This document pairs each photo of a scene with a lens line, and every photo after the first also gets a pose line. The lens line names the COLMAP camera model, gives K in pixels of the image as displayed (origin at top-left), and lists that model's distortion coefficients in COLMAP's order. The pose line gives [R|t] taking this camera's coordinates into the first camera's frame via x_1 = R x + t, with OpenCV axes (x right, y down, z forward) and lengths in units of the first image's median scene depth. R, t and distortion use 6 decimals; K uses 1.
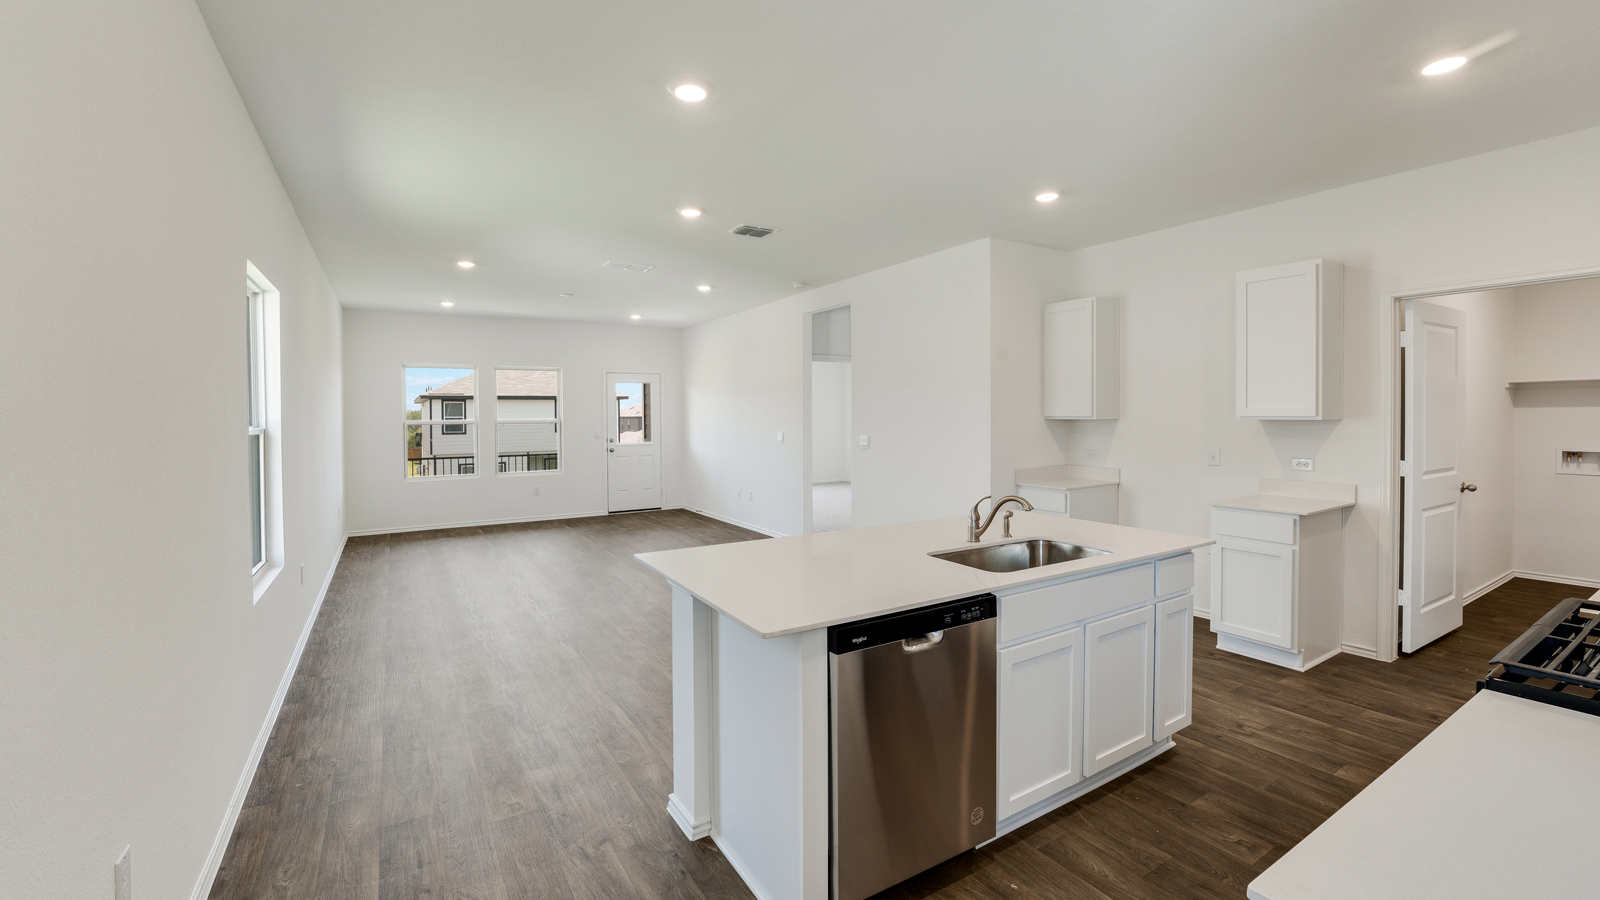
lens RADIAL K [[652.6, 0, 795.6], [0, 652.6, 441.7], [0, 0, 1]] dist [-0.021203, -0.000116]
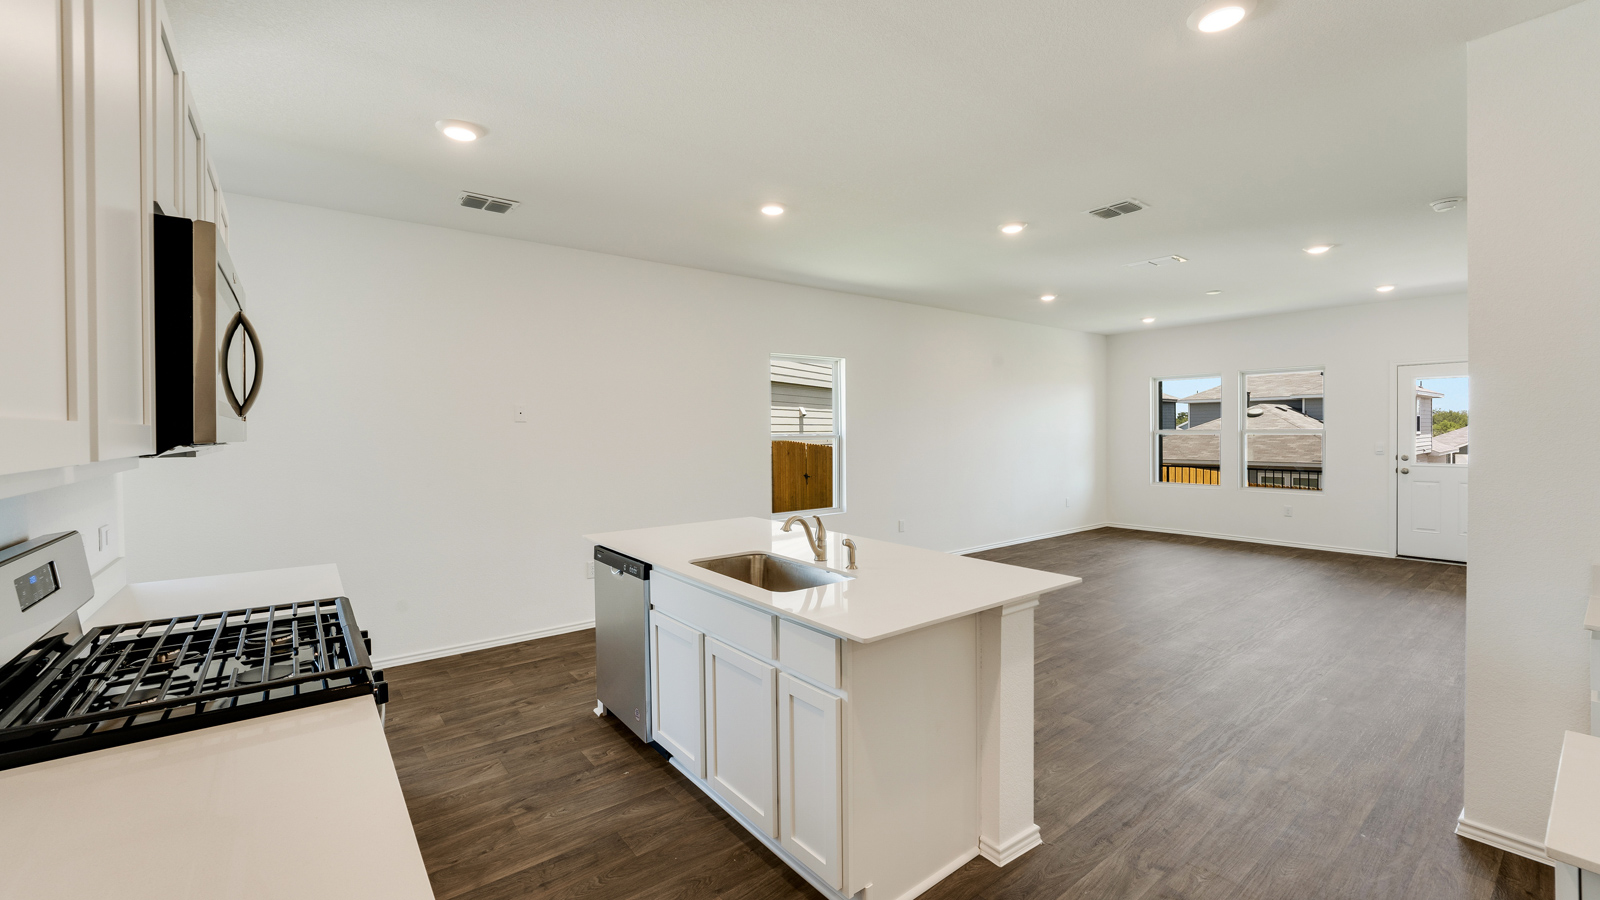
lens RADIAL K [[652.6, 0, 795.6], [0, 652.6, 441.7], [0, 0, 1]] dist [-0.021203, -0.000116]
pose [[0.104140, 0.024160, -0.994269, 0.464869], [-0.032724, 0.999247, 0.020853, -0.016525], [0.994024, 0.030365, 0.104852, 0.318511]]
